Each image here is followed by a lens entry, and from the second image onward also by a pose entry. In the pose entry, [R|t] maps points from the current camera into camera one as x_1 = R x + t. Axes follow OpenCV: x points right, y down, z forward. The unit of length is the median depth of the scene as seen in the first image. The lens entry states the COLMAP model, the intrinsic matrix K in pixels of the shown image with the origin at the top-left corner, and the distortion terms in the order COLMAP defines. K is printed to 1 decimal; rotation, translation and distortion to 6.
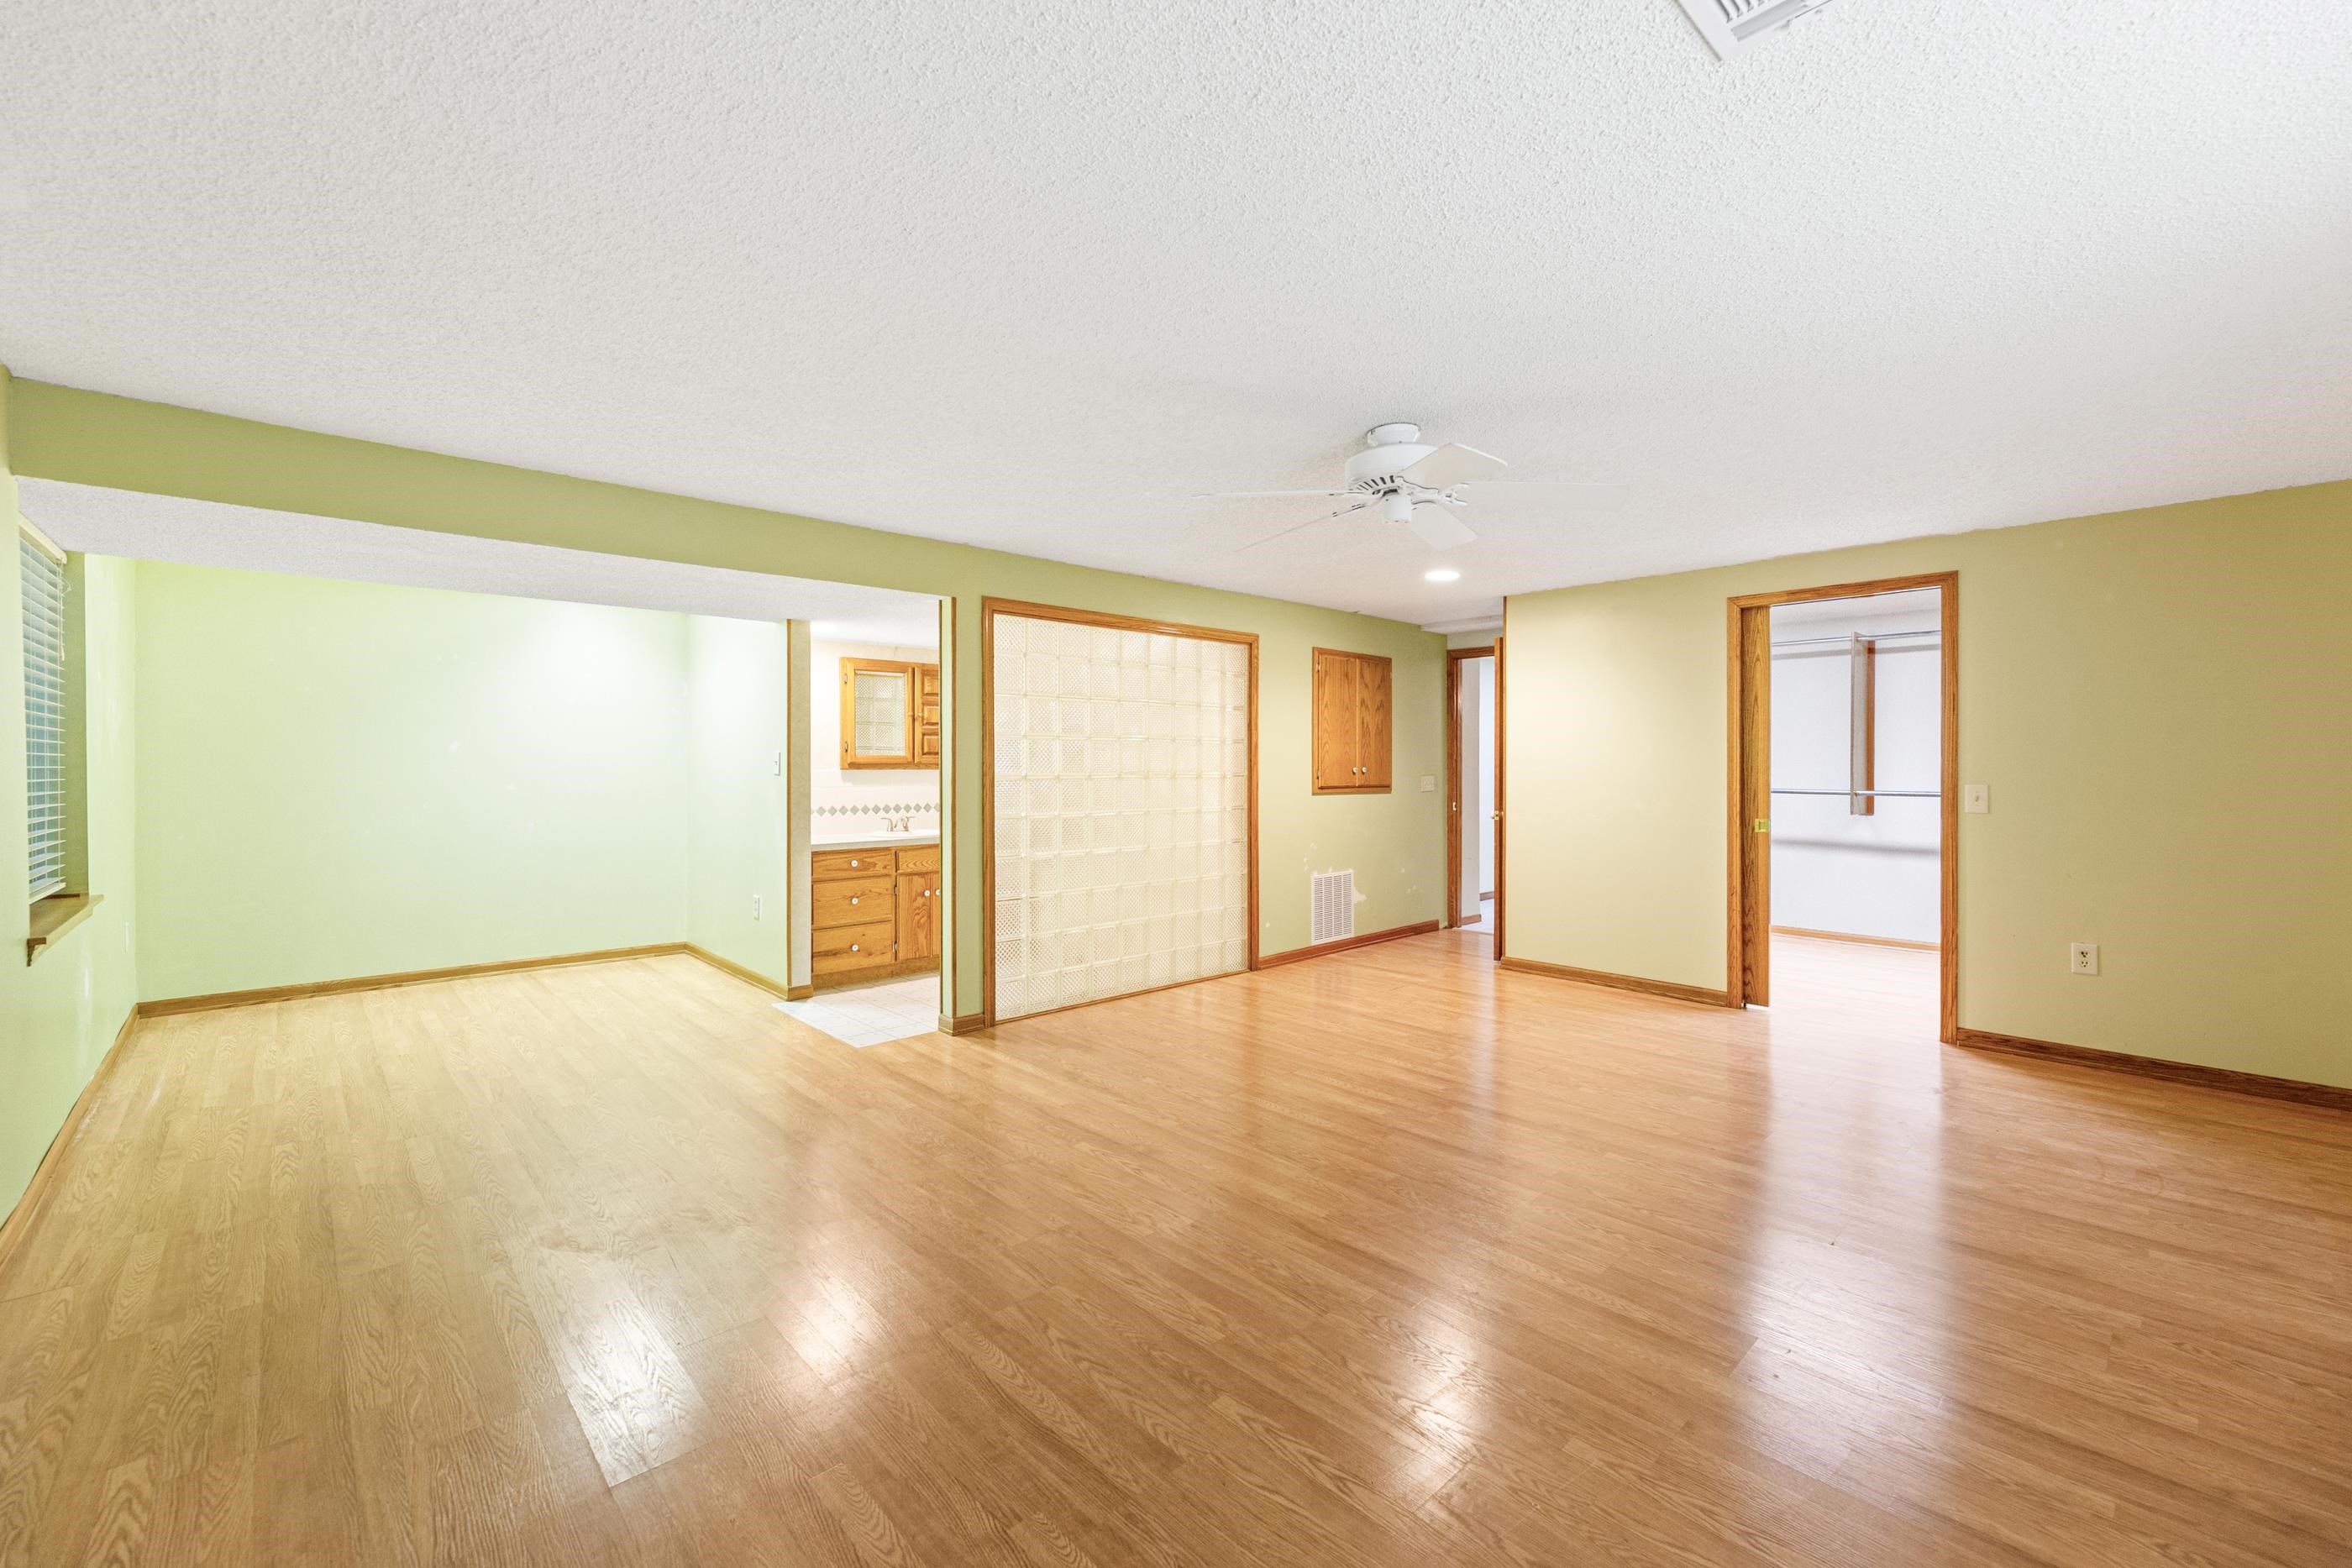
lens RADIAL K [[963.7, 0, 1178.9], [0, 963.7, 776.4], [0, 0, 1]] dist [-0.006320, 0.000106]
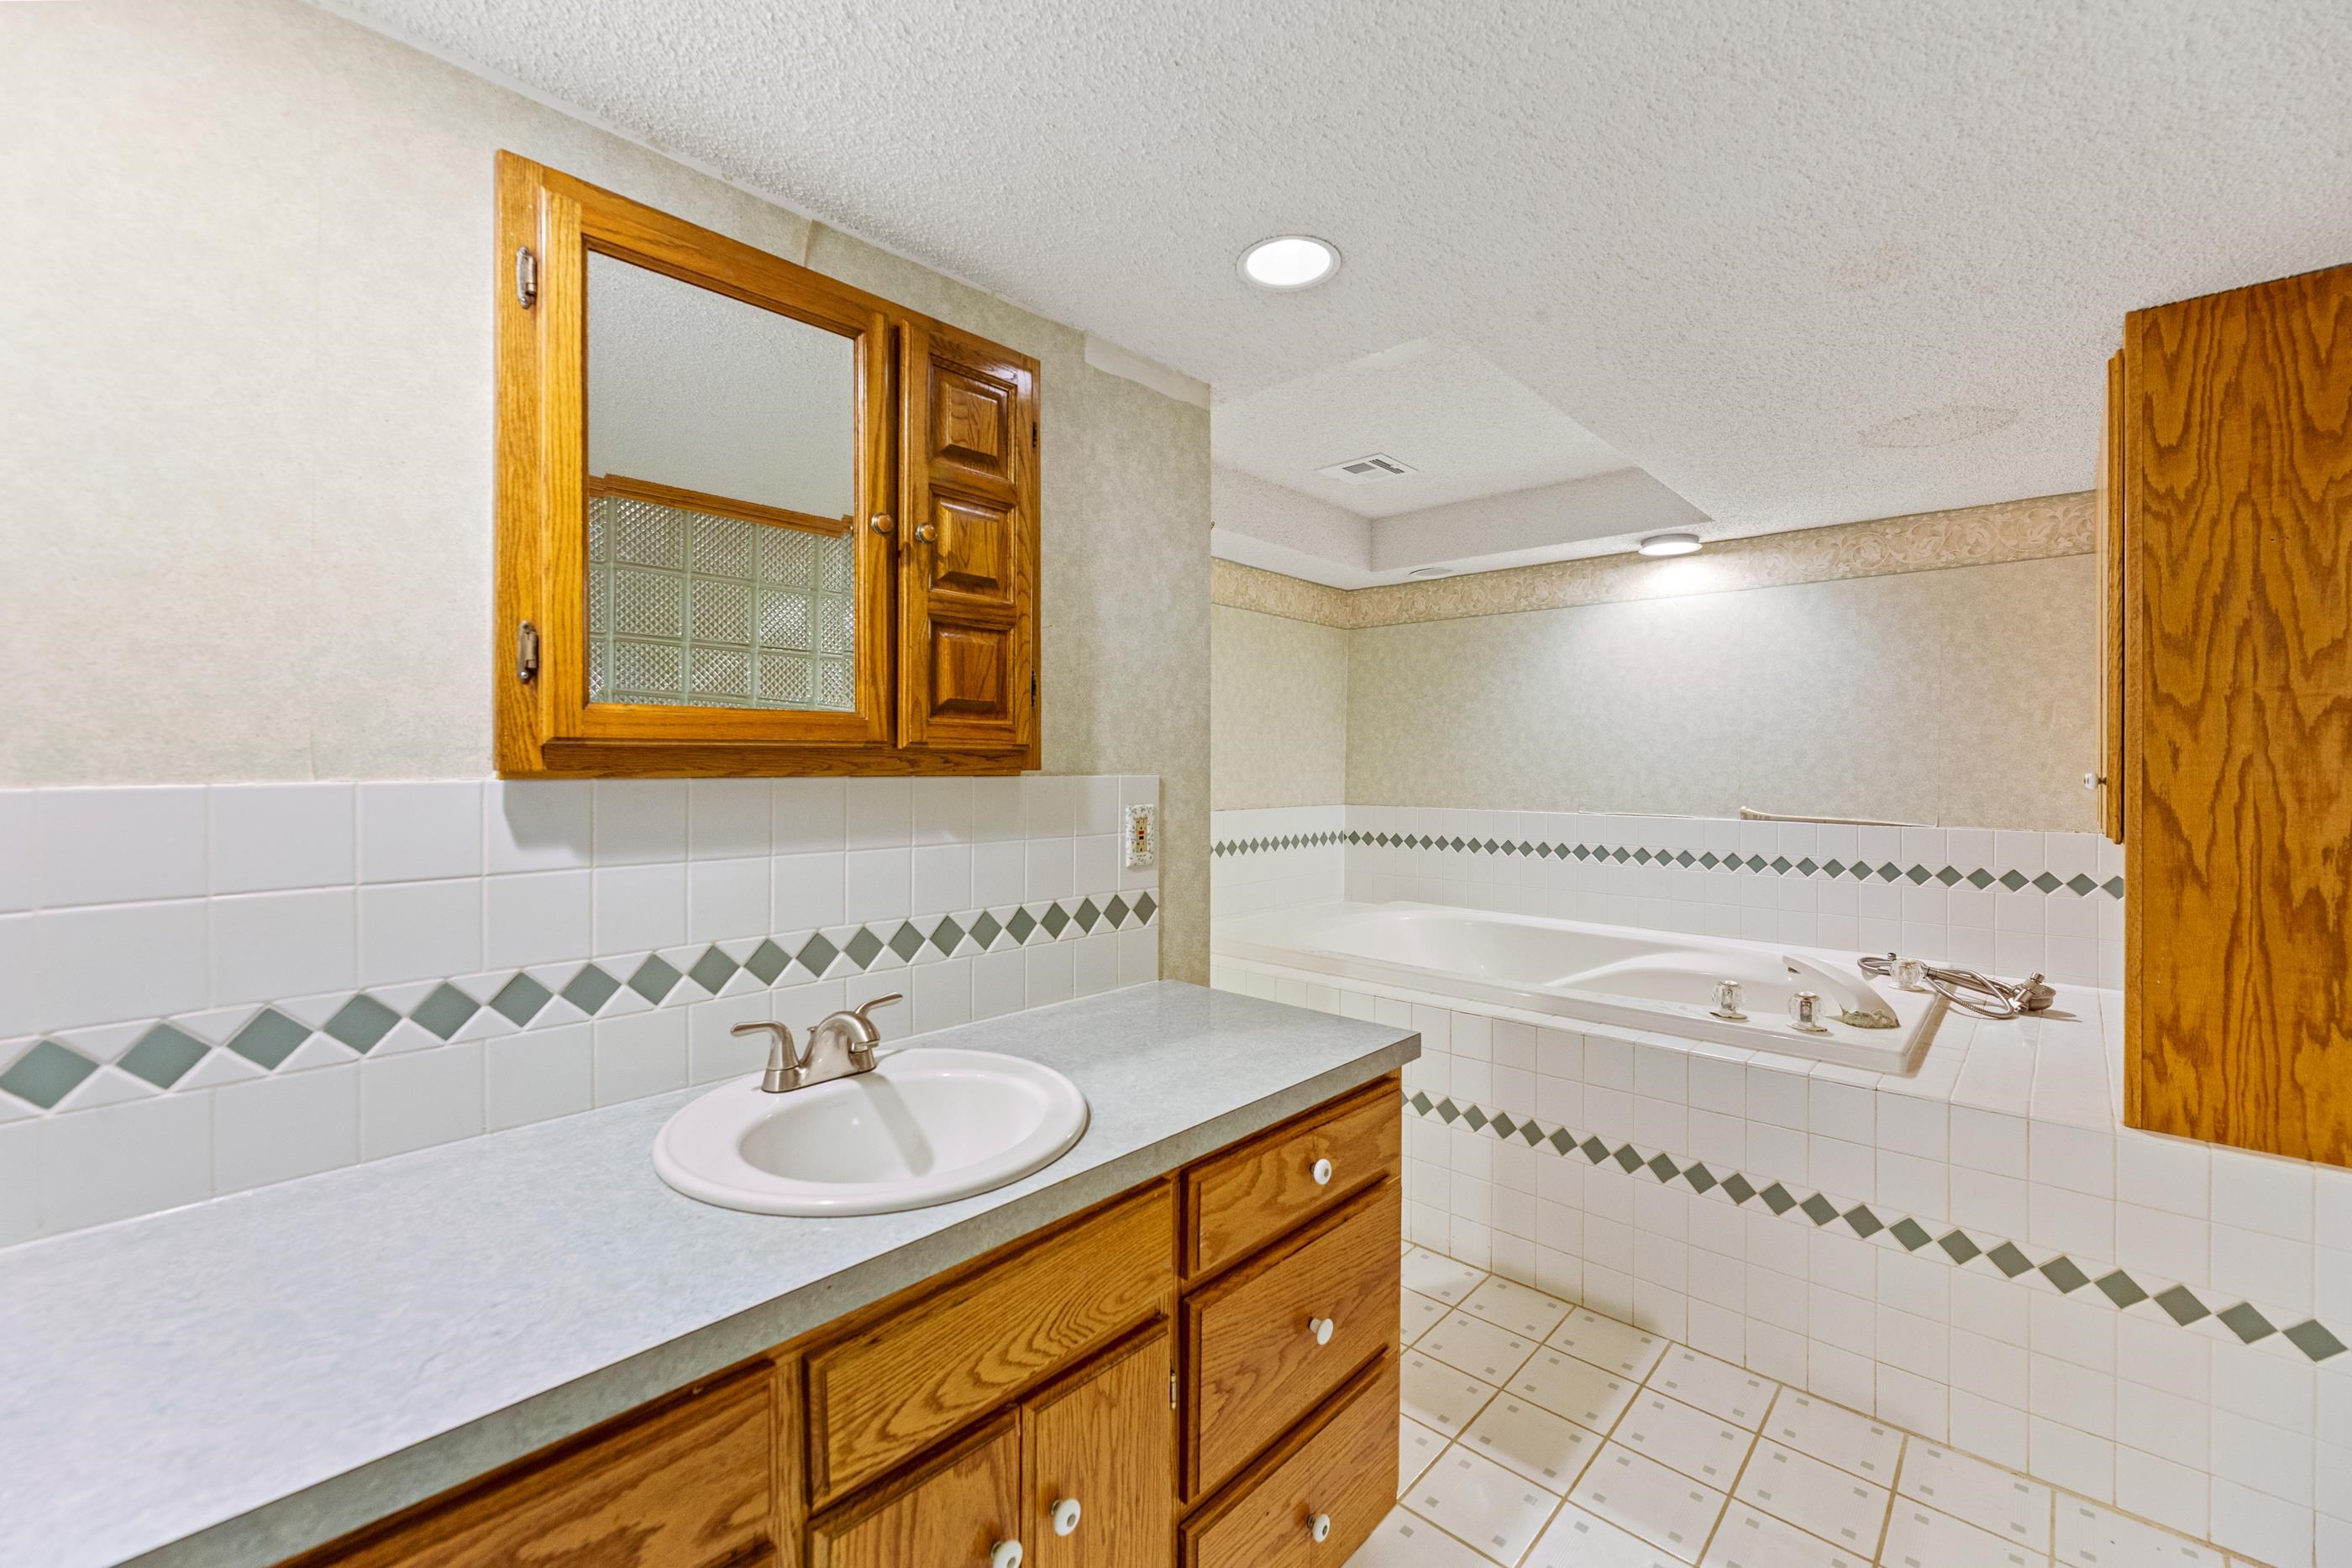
lens RADIAL K [[963.7, 0, 1172.3], [0, 963.7, 773.9], [0, 0, 1]] dist [-0.006320, 0.000106]
pose [[0.997872, 0.005399, 0.064984, -0.233584], [-0.005134, 0.999978, -0.004235, -0.007635], [-0.065006, 0.003893, 0.997877, 0.801636]]
